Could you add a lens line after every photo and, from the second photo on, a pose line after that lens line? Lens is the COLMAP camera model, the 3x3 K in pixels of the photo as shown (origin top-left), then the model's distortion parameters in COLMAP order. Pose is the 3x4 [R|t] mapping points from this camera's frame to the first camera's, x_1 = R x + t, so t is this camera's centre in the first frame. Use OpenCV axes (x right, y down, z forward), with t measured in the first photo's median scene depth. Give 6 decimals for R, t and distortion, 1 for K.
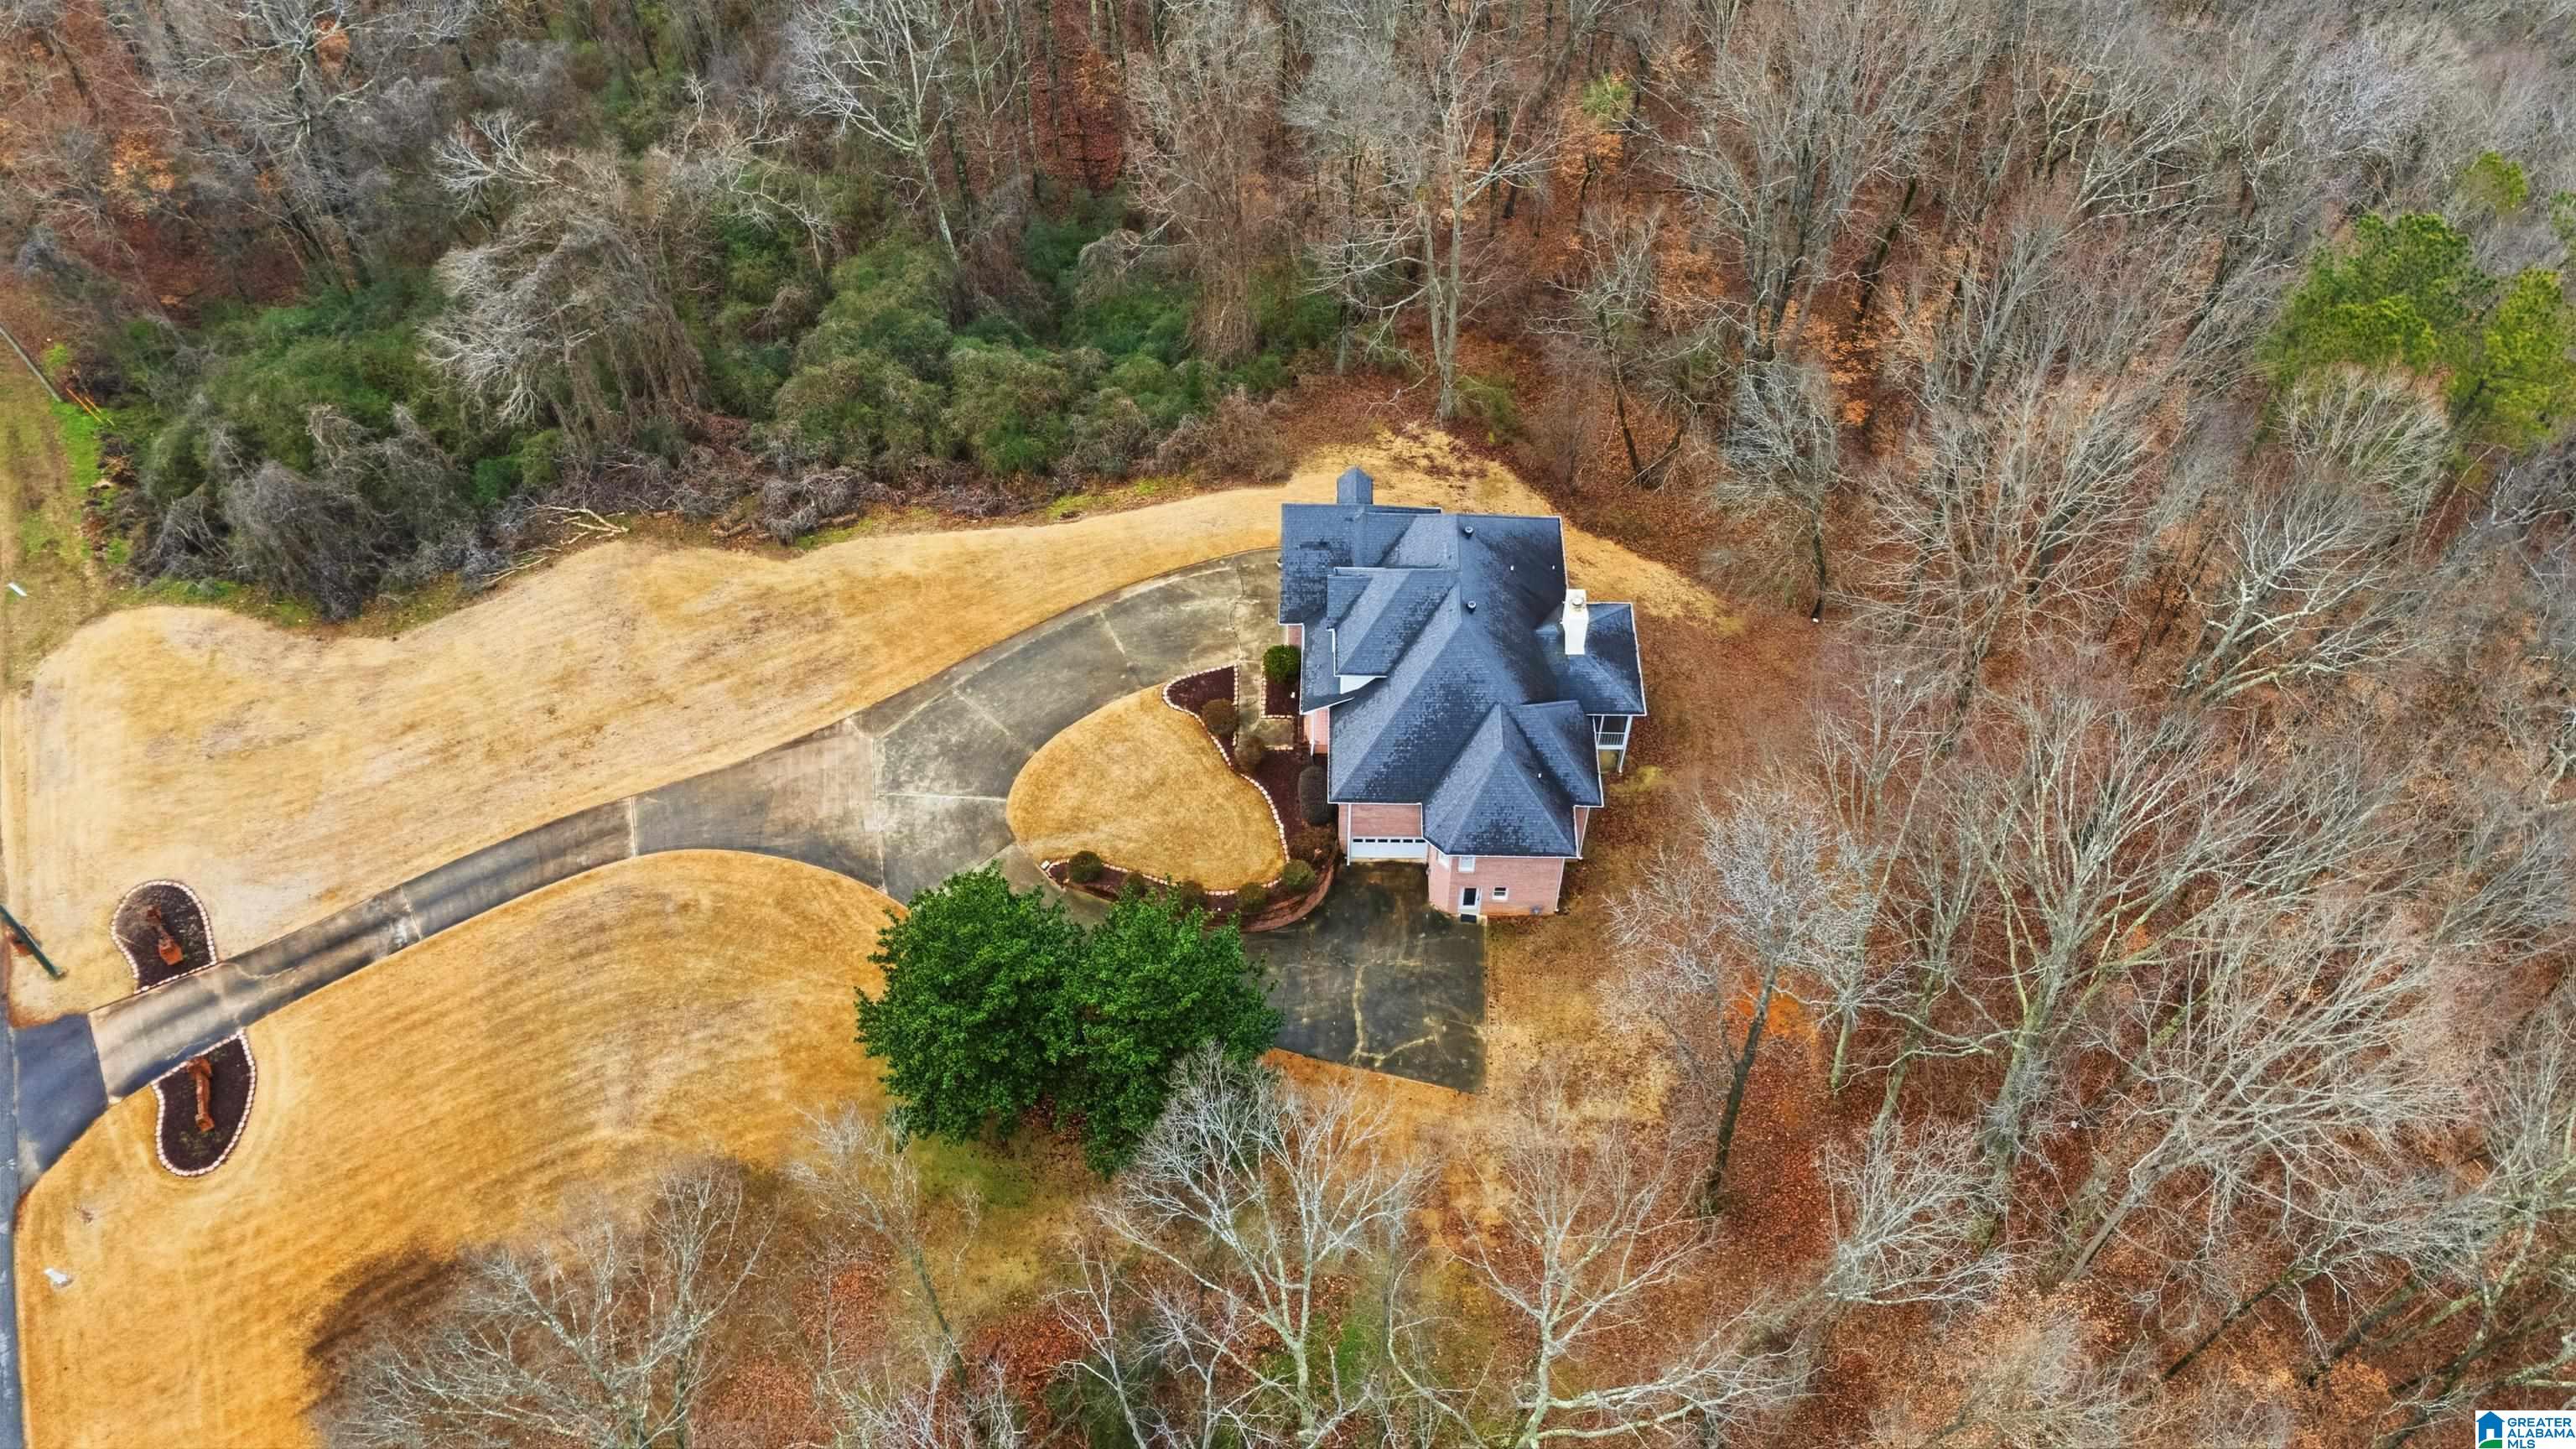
lens RADIAL K [[1879.0, 0, 1284.7], [0, 1879.0, 733.3], [0, 0, 1]] dist [0.058307, -0.041401]
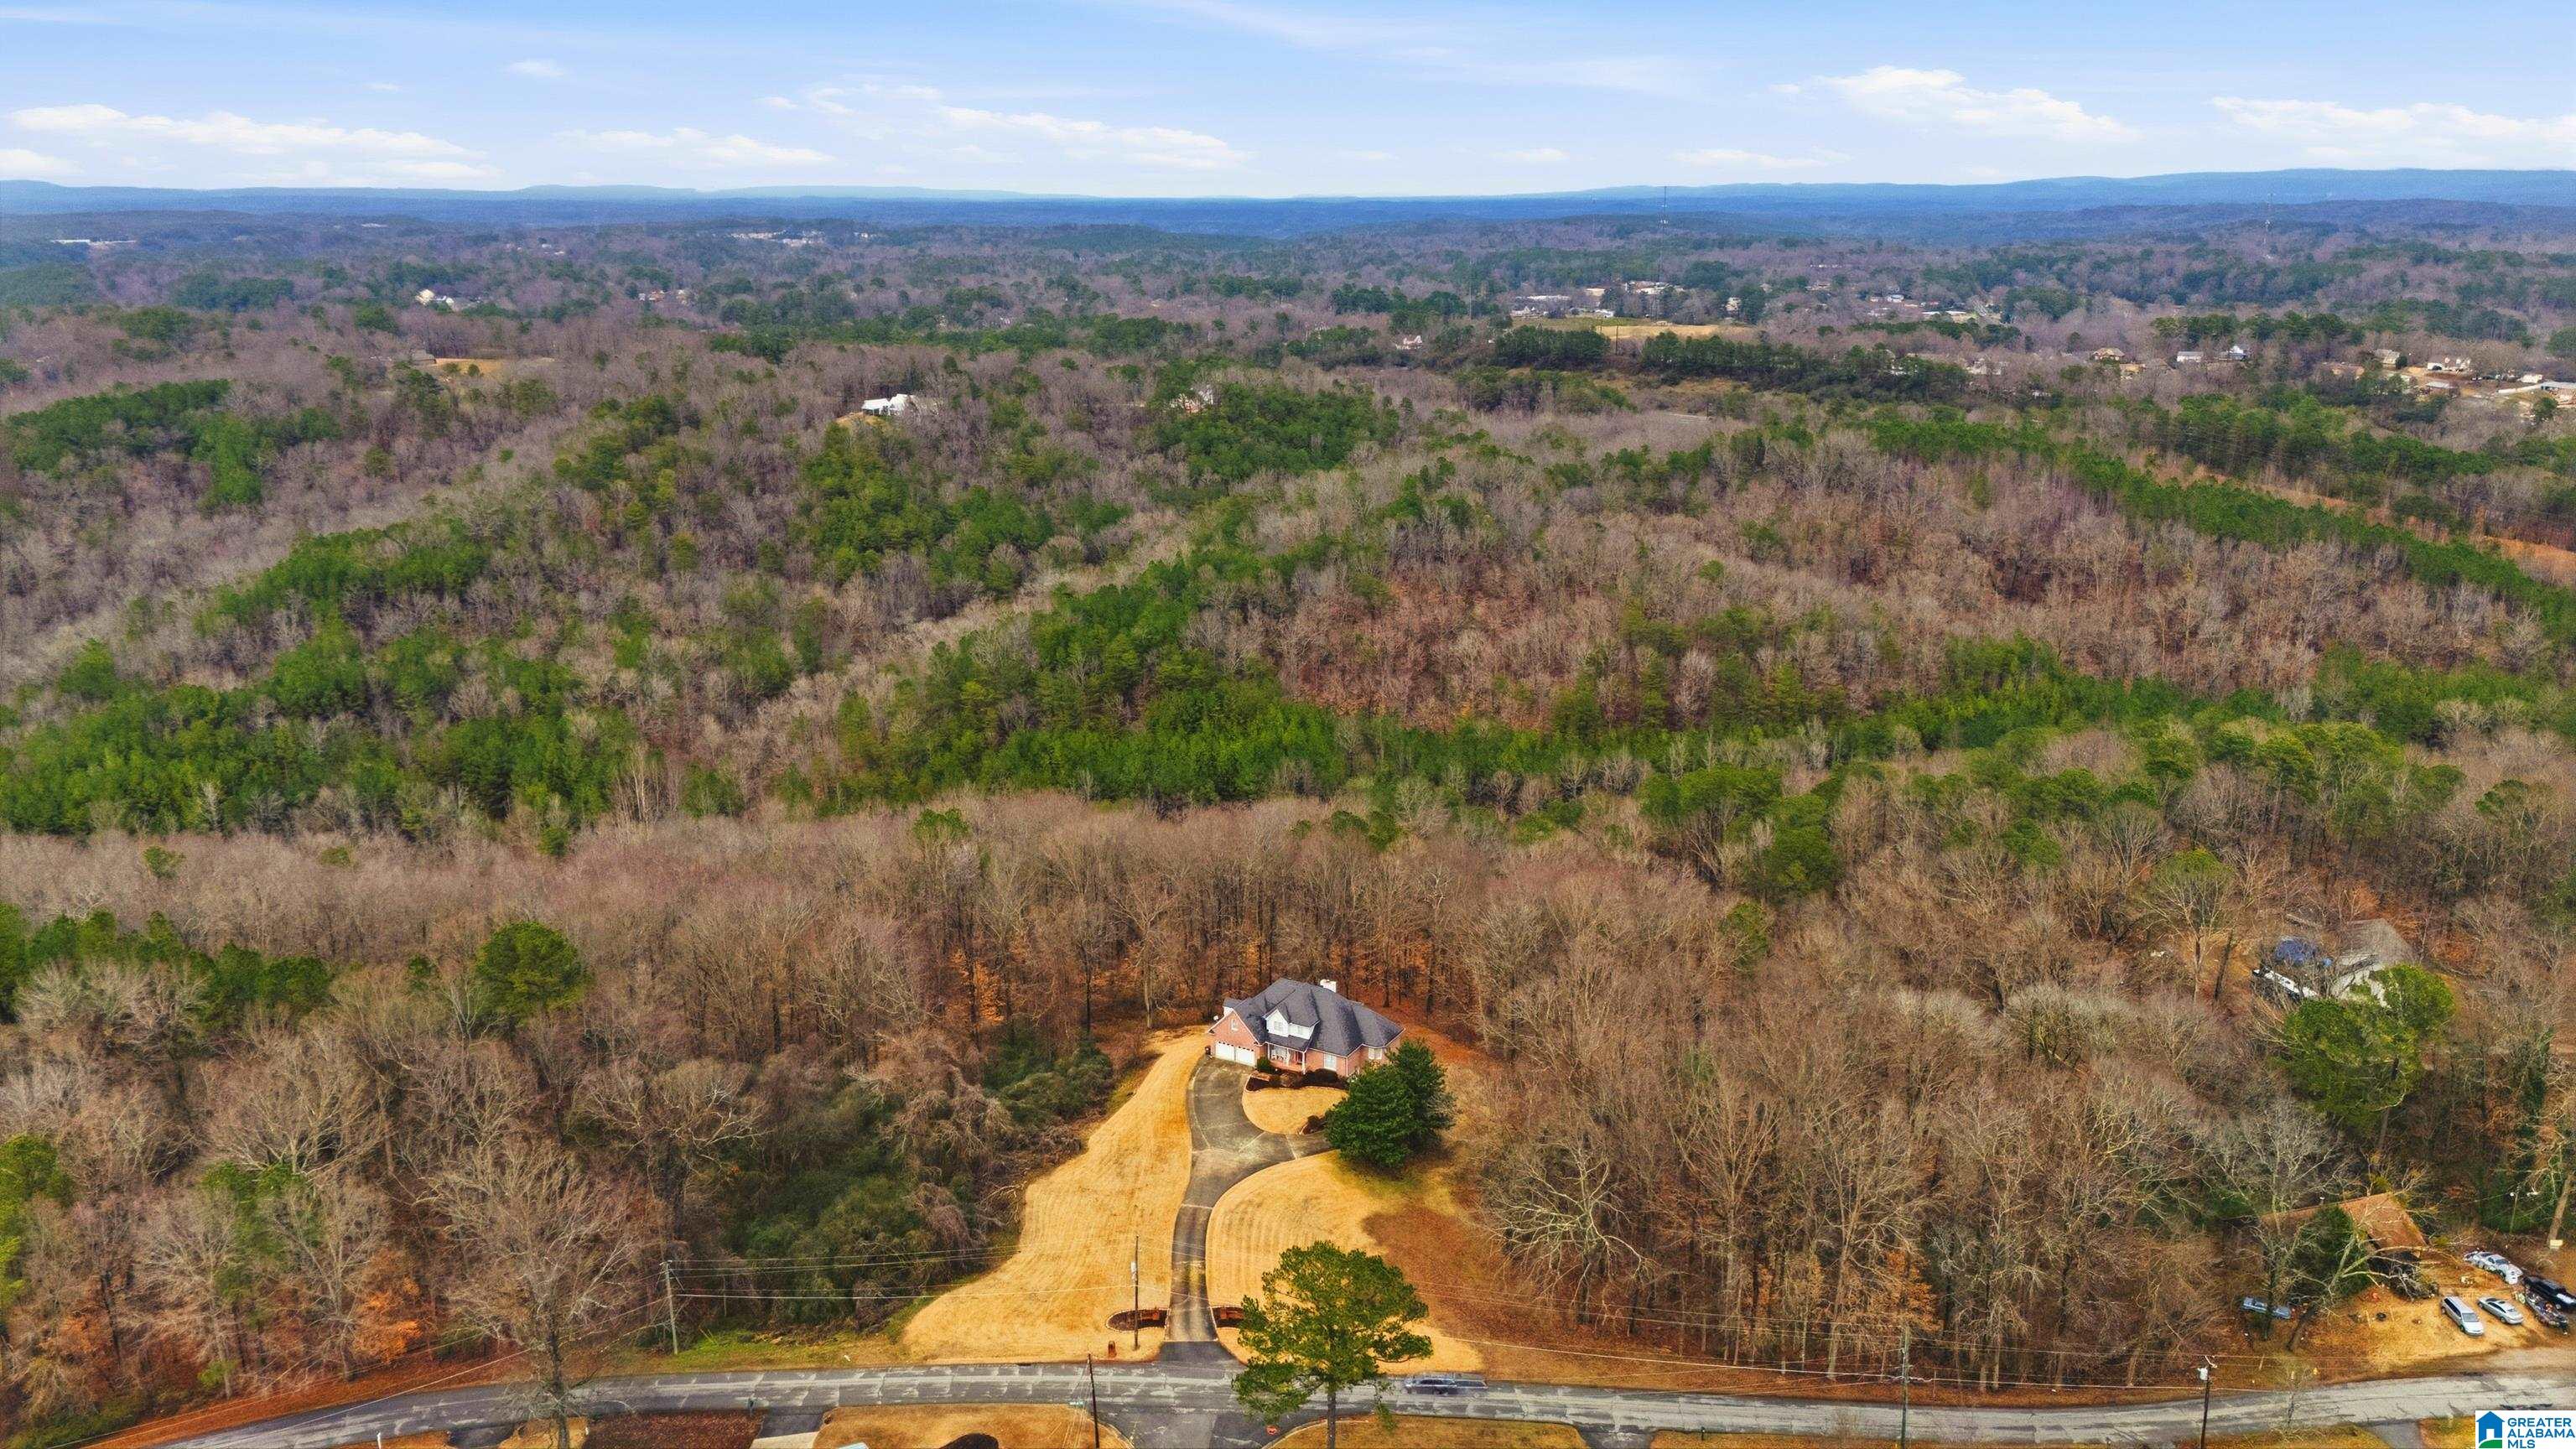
lens RADIAL K [[1879.0, 0, 1284.3], [0, 1879.0, 708.7], [0, 0, 1]] dist [0.058307, -0.041401]
pose [[0.470777, -0.228821, 0.852062, -2.186231], [0.679259, 0.710316, -0.184546, 0.118193], [-0.563006, 0.665651, 0.489829, -0.634855]]
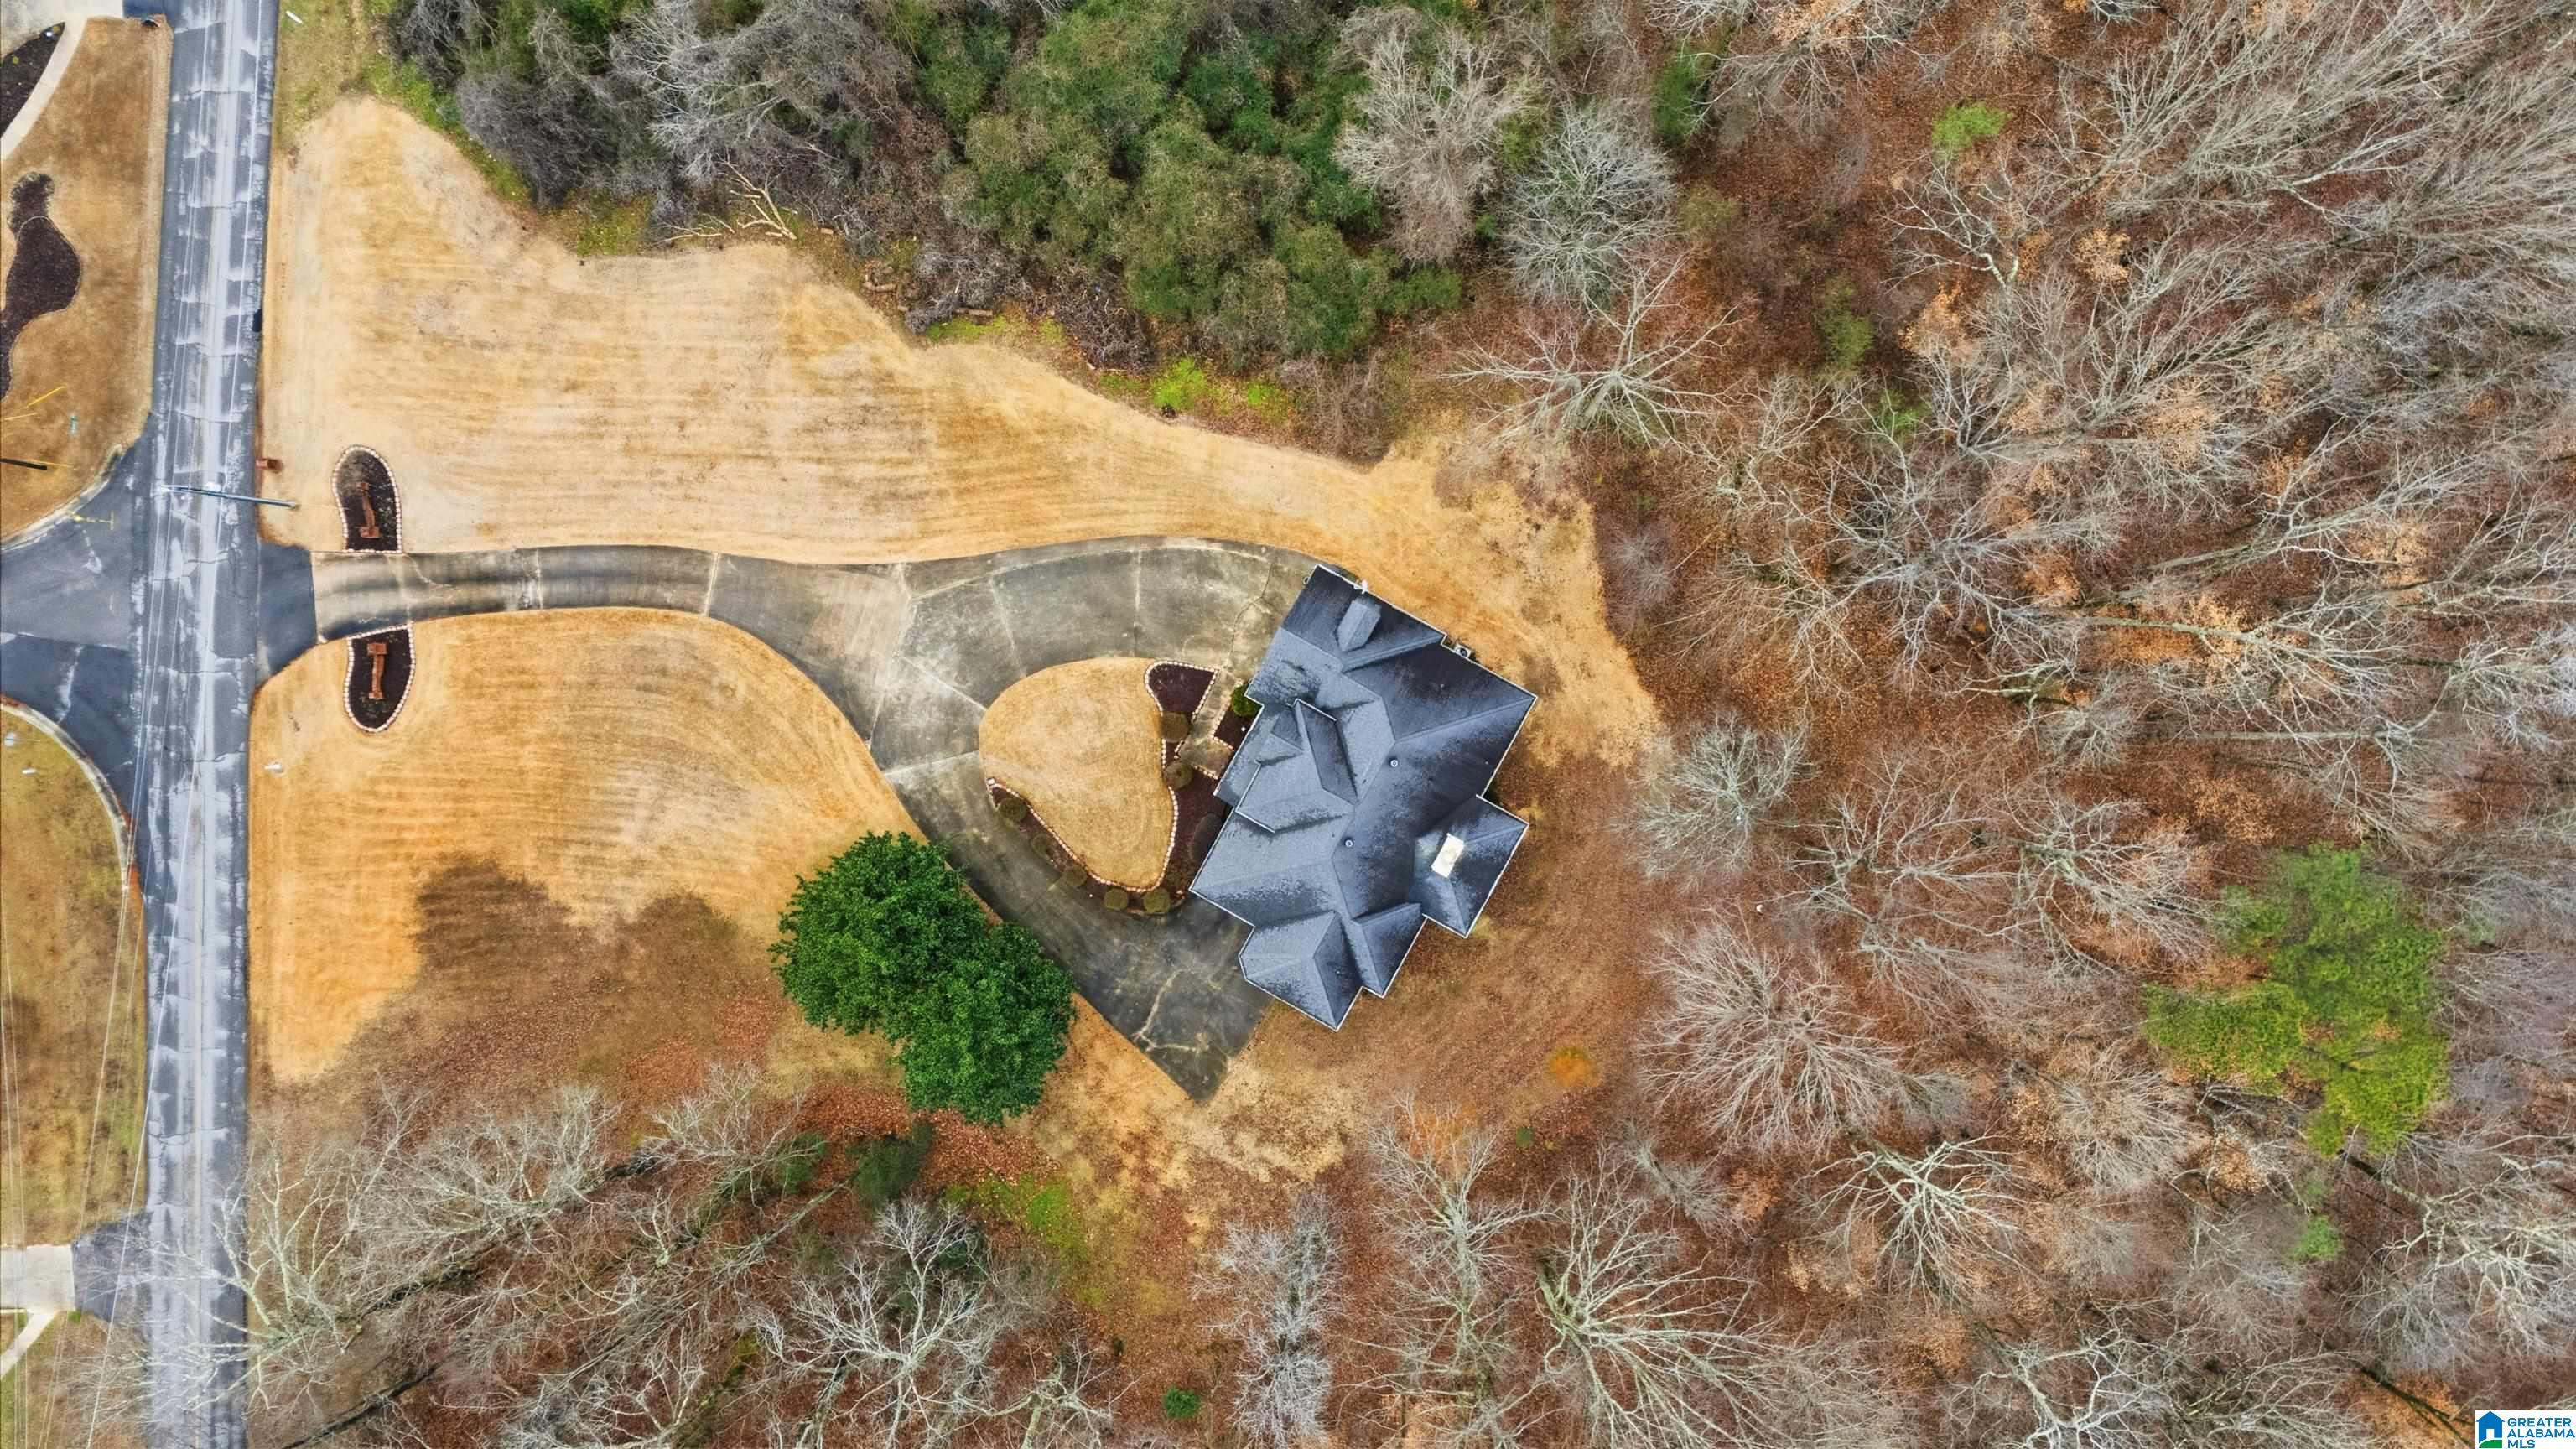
lens RADIAL K [[1879.0, 0, 1280.7], [0, 1879.0, 732.5], [0, 0, 1]] dist [0.058307, -0.041401]
pose [[0.886806, 0.461893, -0.015171, 0.045532], [-0.333323, 0.662009, 0.671297, -0.842623], [0.320110, -0.590253, 0.741033, 0.157369]]
